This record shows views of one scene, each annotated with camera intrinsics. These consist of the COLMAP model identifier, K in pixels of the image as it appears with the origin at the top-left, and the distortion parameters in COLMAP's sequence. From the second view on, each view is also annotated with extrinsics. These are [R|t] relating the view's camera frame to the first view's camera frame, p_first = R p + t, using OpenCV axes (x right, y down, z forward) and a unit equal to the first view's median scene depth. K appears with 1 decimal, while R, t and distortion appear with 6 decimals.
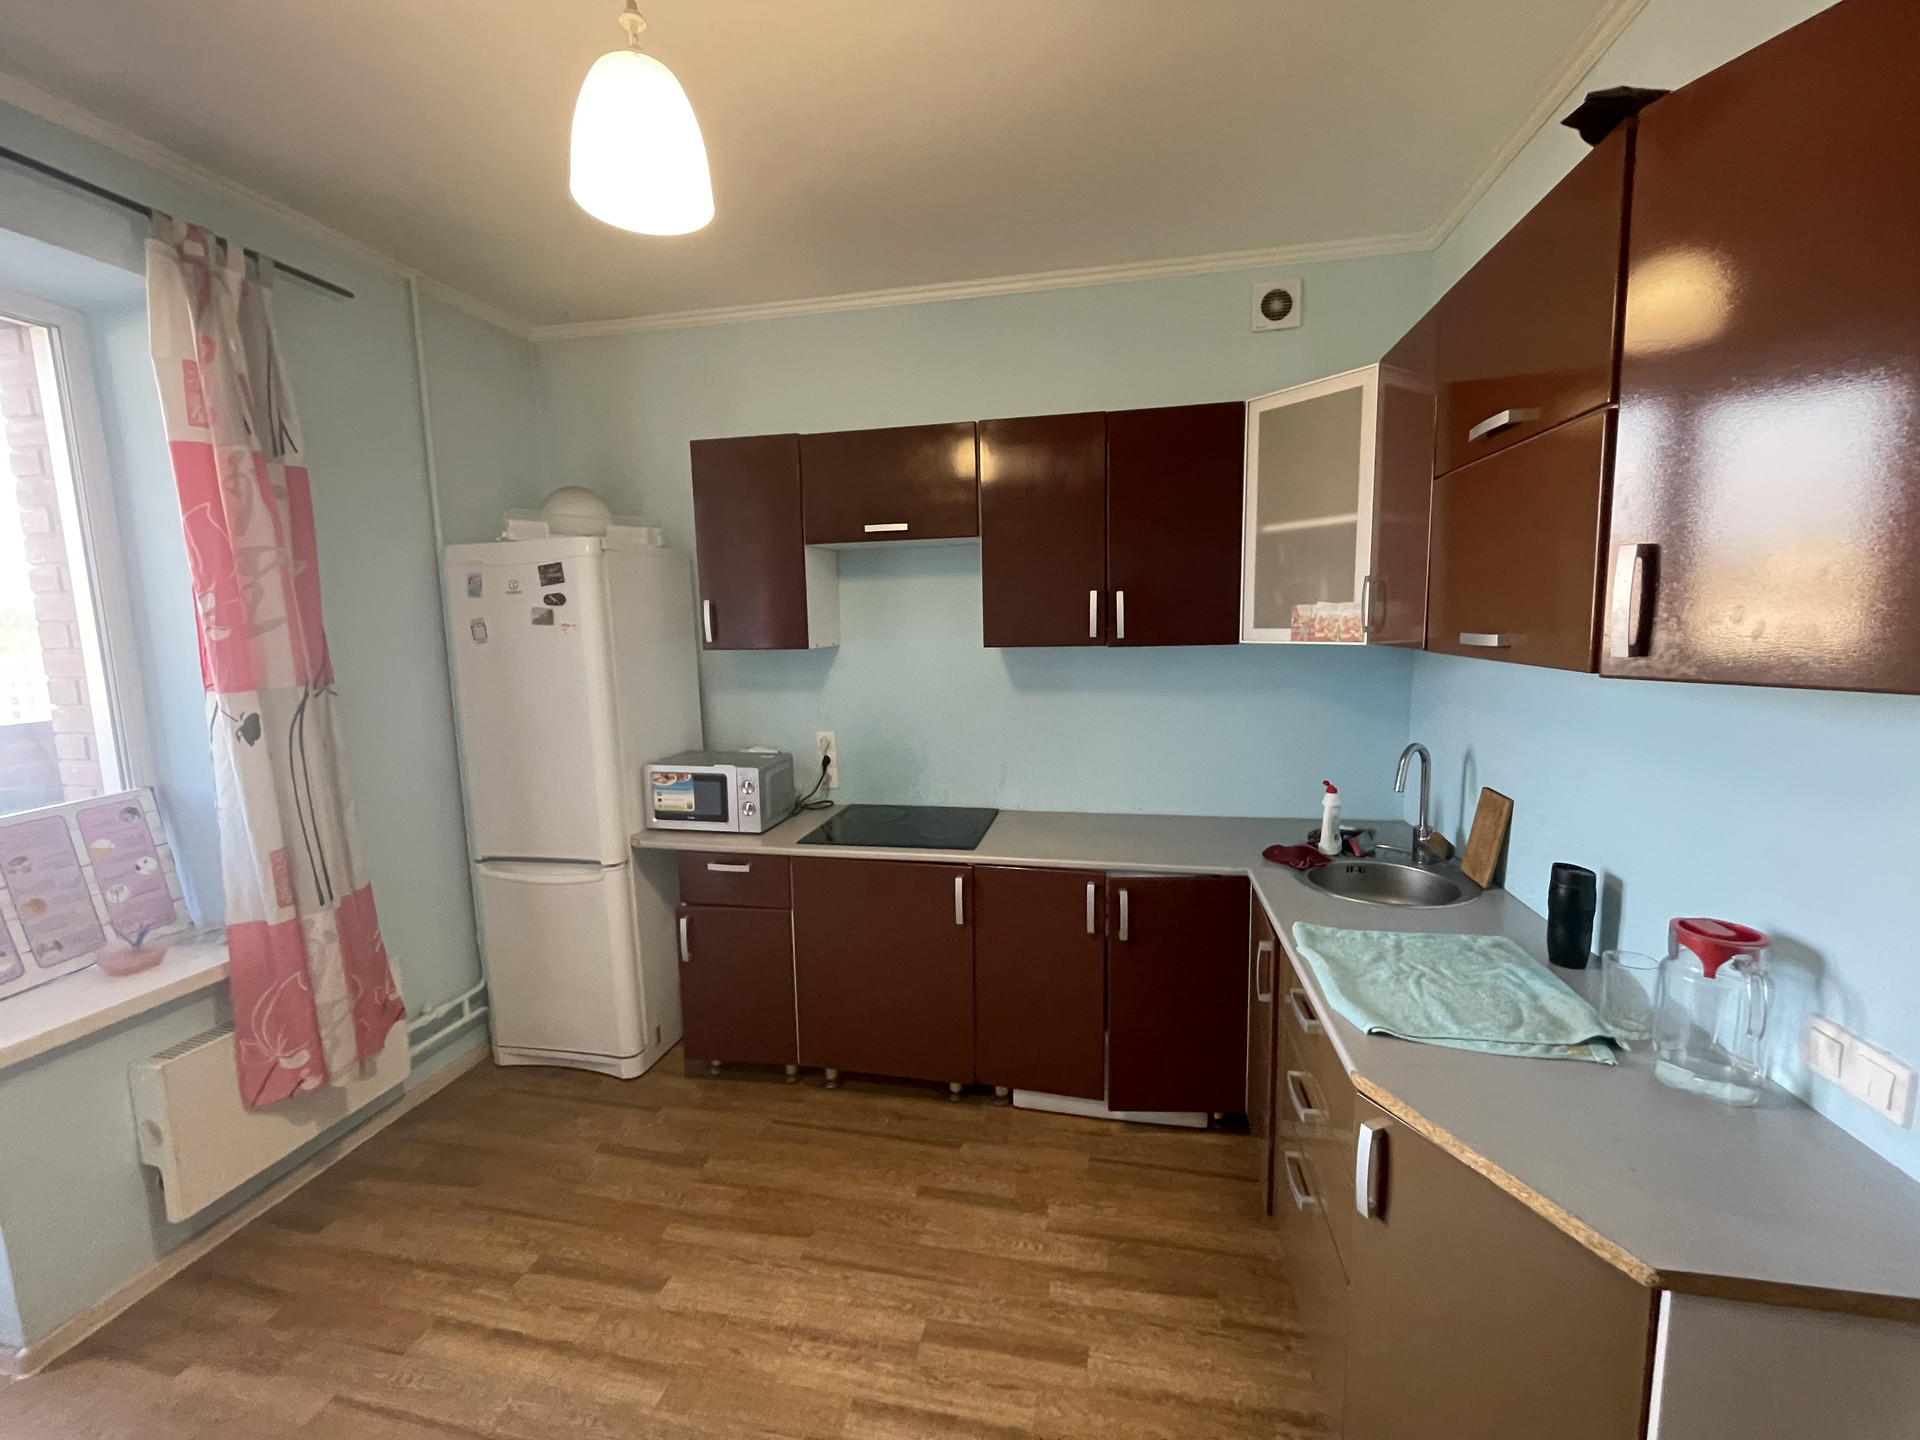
lens RADIAL K [[780.6, 0, 960.6], [0, 780.6, 720.6], [0, 0, 1]] dist [-0.003230, 0.000598]
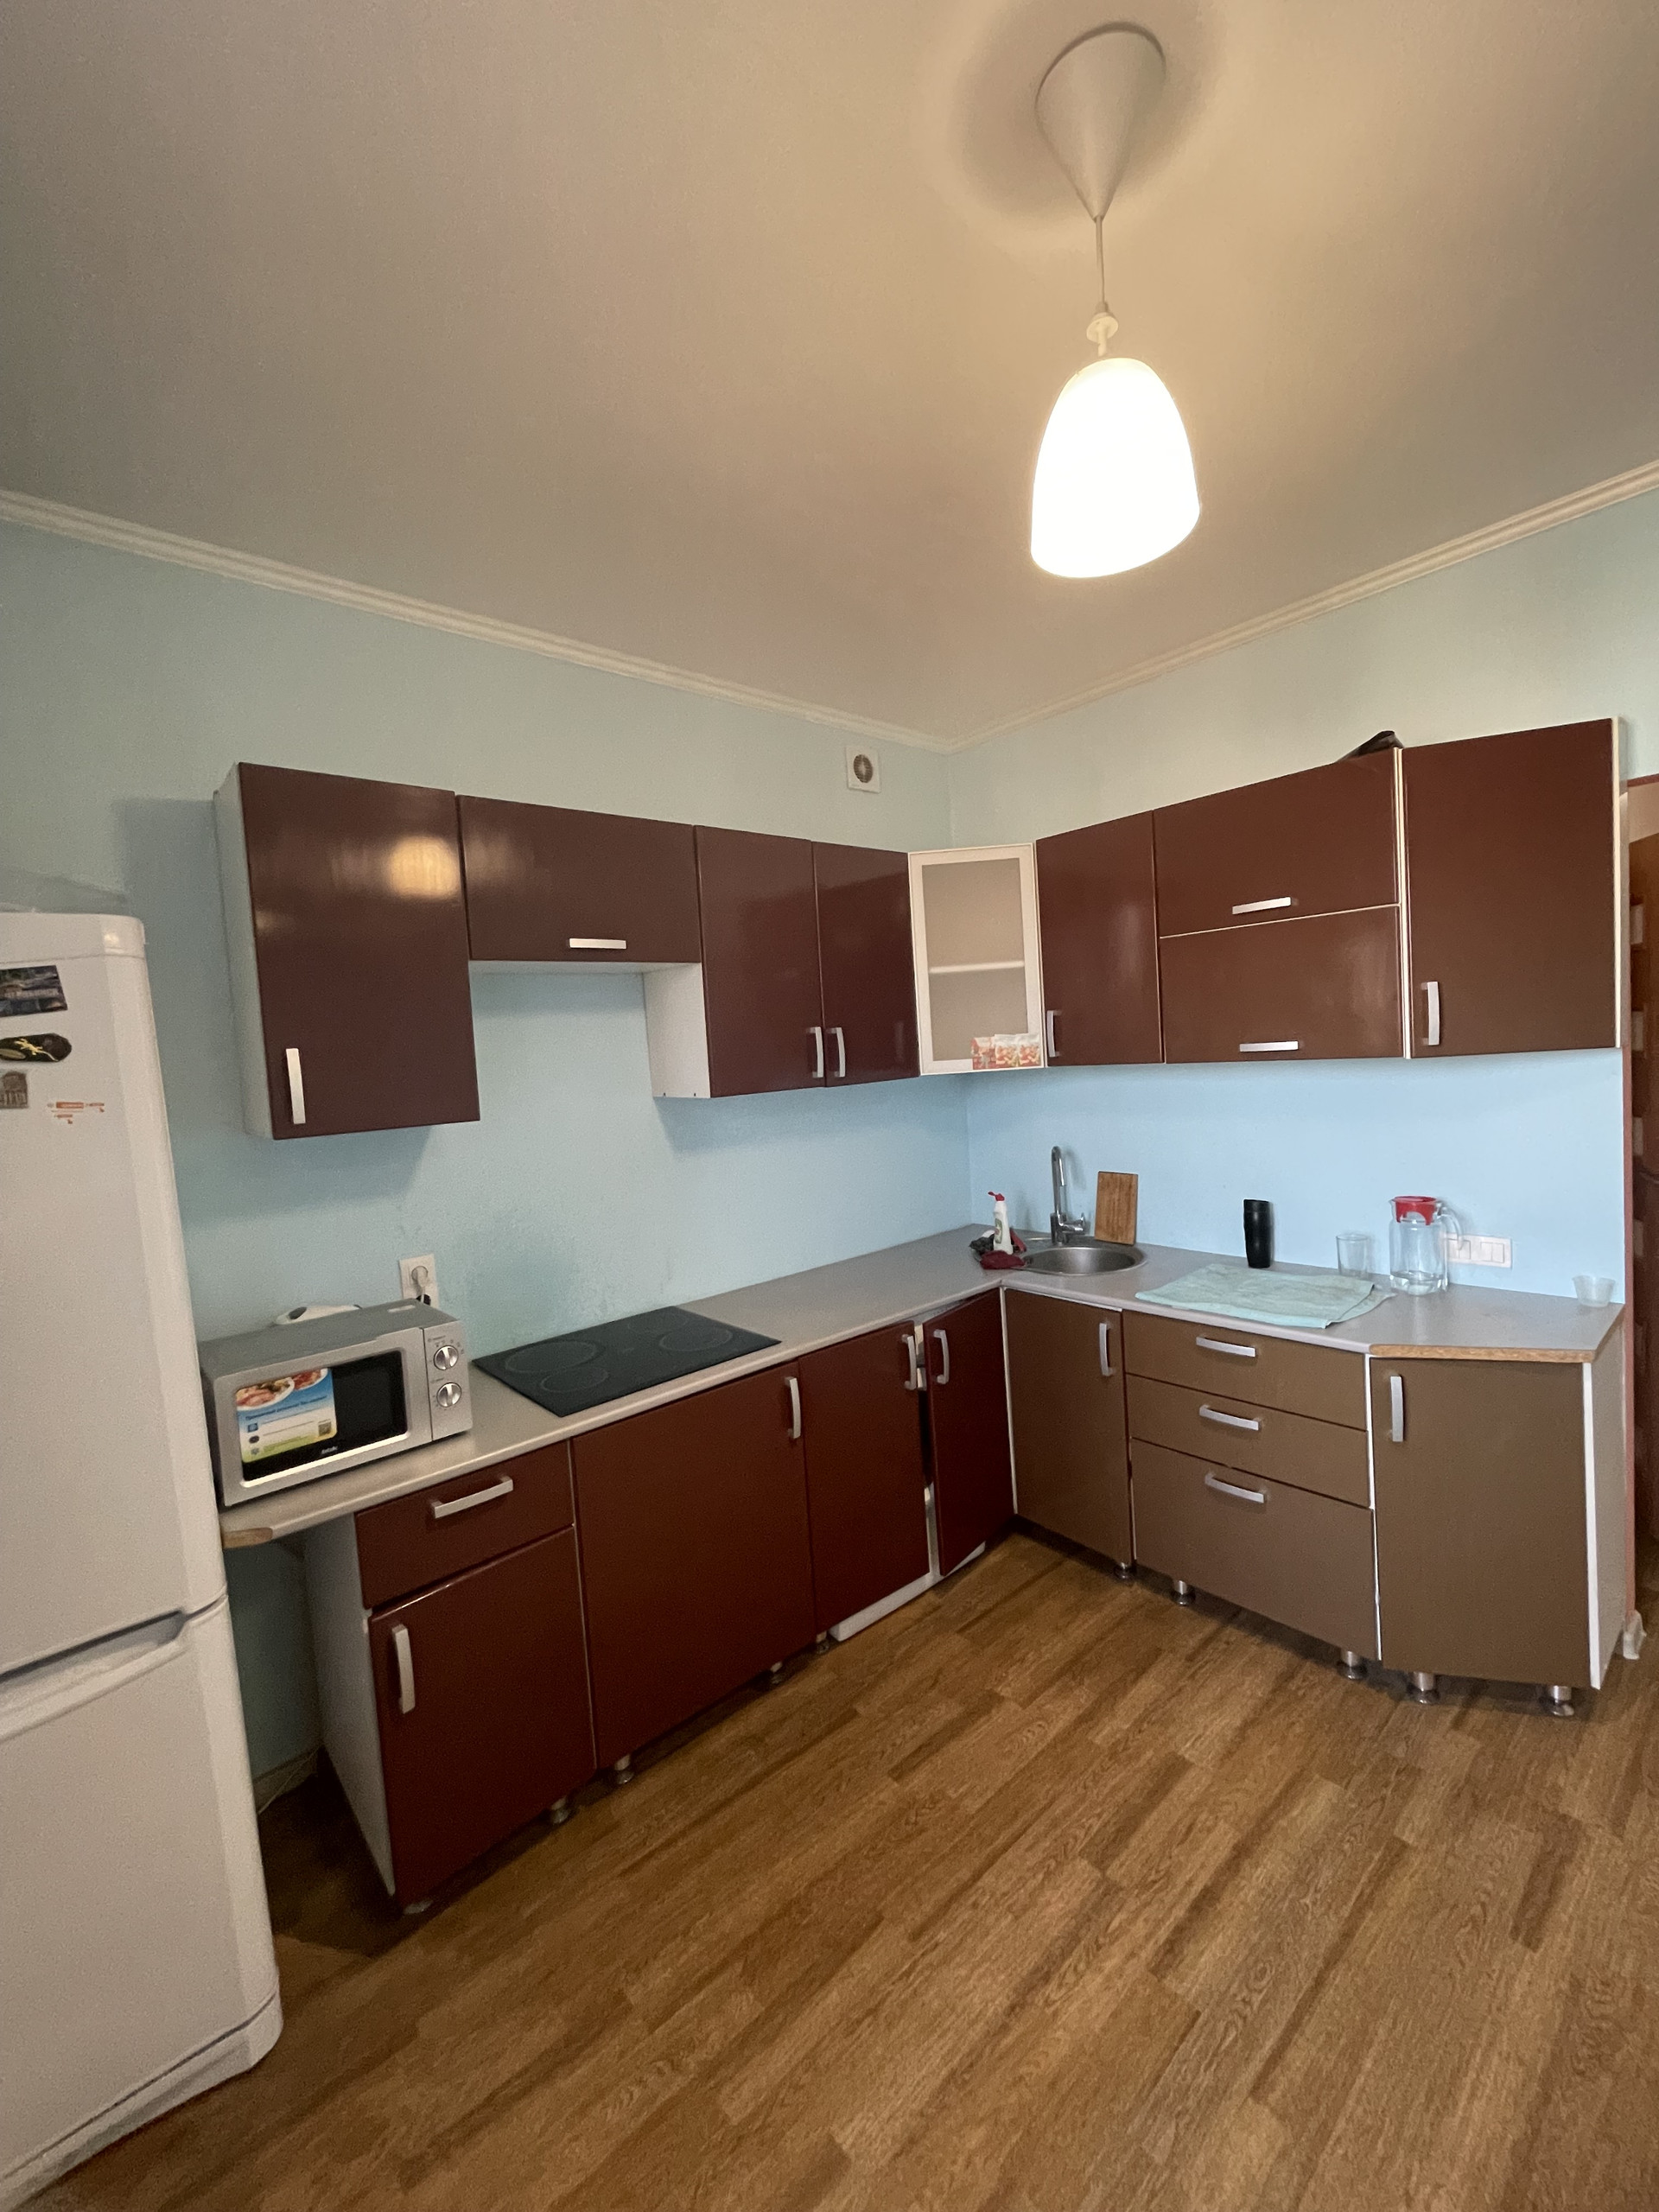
lens RADIAL K [[899.3, 0, 831.8], [0, 899.3, 1103.2], [0, 0, 1]] dist [-0.003230, 0.000598]
pose [[0.602980, -0.067155, 0.794924, -0.760691], [0.155625, 0.987208, -0.034649, -0.043578], [-0.782429, 0.144603, 0.605718, 0.404497]]
